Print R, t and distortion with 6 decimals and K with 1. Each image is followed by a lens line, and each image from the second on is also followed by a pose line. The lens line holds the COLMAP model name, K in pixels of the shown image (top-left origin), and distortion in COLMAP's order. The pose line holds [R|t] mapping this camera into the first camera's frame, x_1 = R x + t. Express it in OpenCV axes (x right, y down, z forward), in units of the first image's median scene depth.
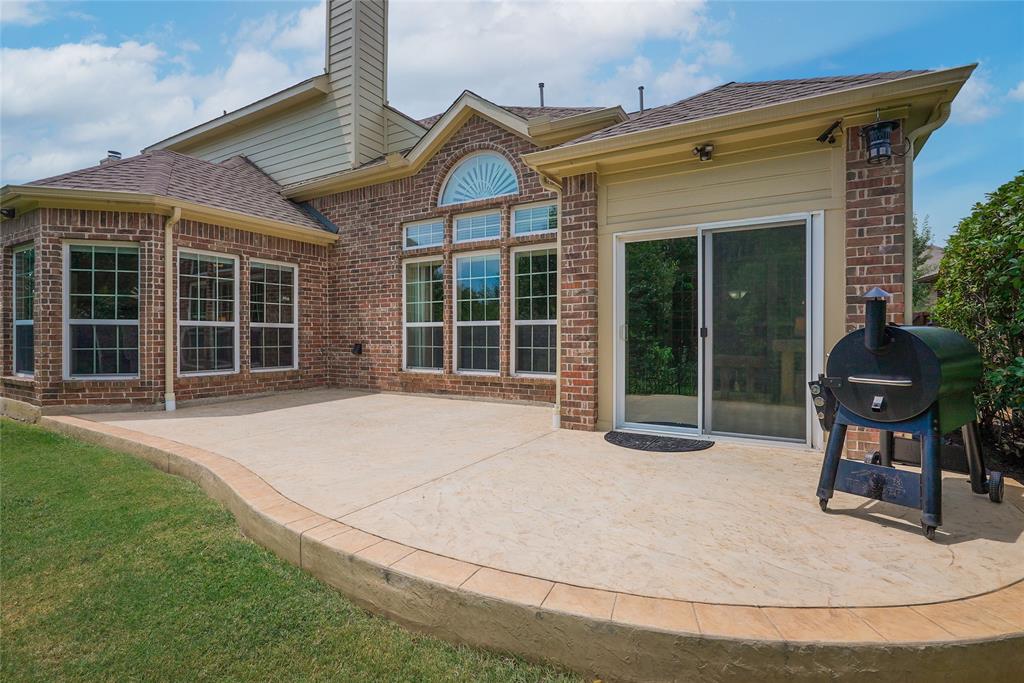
lens RADIAL K [[531.6, 0, 512.4], [0, 531.6, 339.3], [0, 0, 1]] dist [-0.006966, -0.000898]
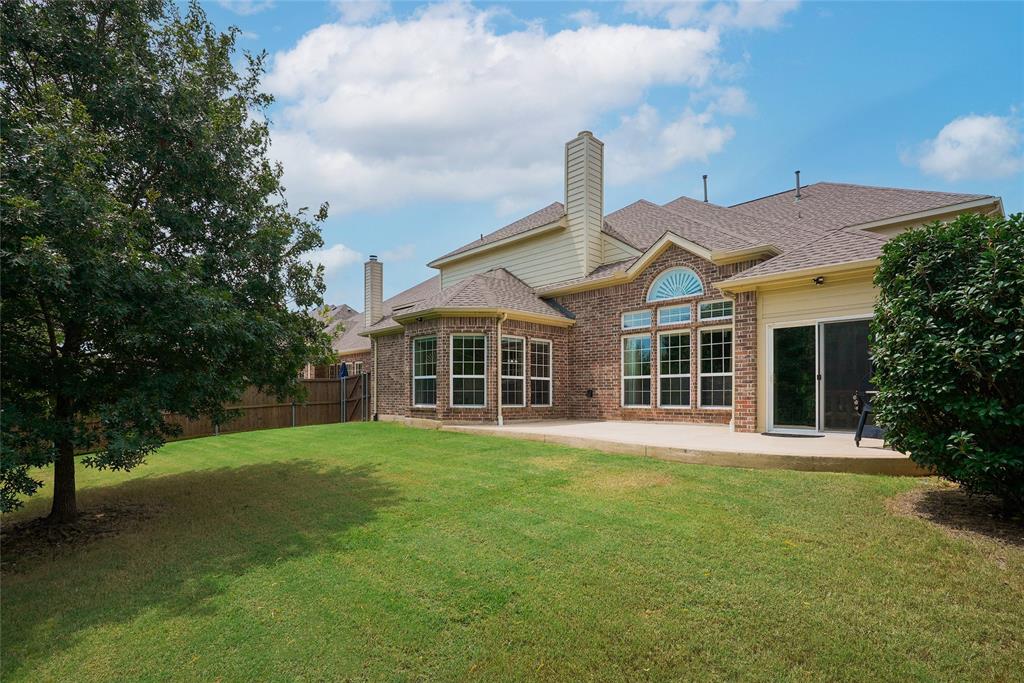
lens RADIAL K [[531.6, 0, 514.5], [0, 531.6, 395.2], [0, 0, 1]] dist [-0.006966, -0.000898]
pose [[0.964084, 0.000011, -0.265598, -0.104176], [-0.001517, 0.999984, -0.005465, 0.036610], [0.265594, 0.005671, 0.964068, -0.644709]]
